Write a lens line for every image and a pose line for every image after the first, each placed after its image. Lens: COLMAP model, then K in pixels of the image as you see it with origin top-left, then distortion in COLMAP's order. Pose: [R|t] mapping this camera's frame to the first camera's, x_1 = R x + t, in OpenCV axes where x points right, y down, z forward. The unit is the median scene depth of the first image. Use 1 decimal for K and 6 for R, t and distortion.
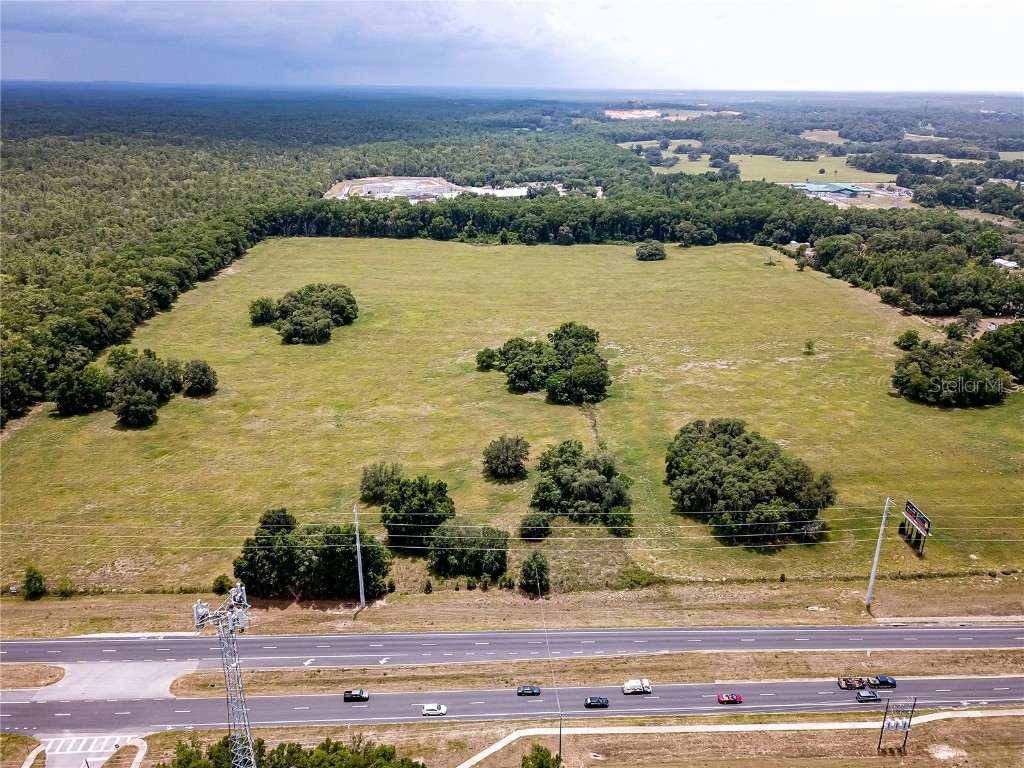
lens RADIAL K [[780.2, 0, 516.5], [0, 780.2, 394.4], [0, 0, 1]] dist [0.036364, -0.011569]
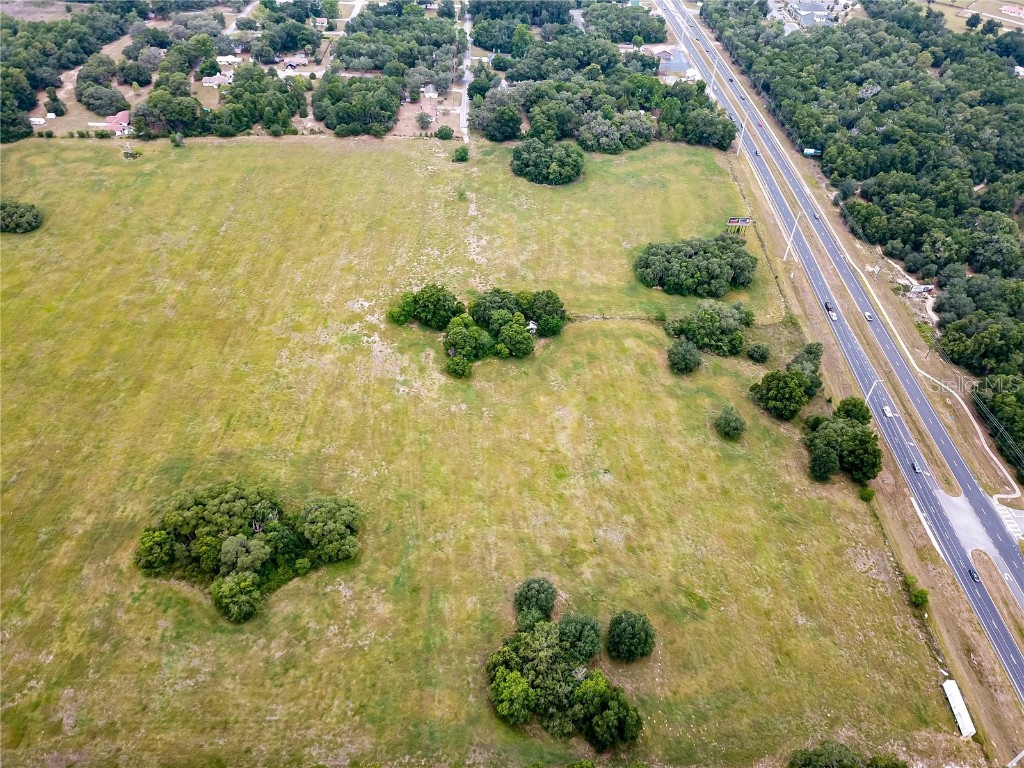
lens RADIAL K [[780.2, 0, 509.8], [0, 780.2, 377.0], [0, 0, 1]] dist [0.036364, -0.011569]
pose [[0.005337, -0.670524, 0.741869, -0.461821], [0.342362, 0.698270, 0.628655, -0.378739], [-0.939553, 0.250632, 0.233289, 0.423742]]
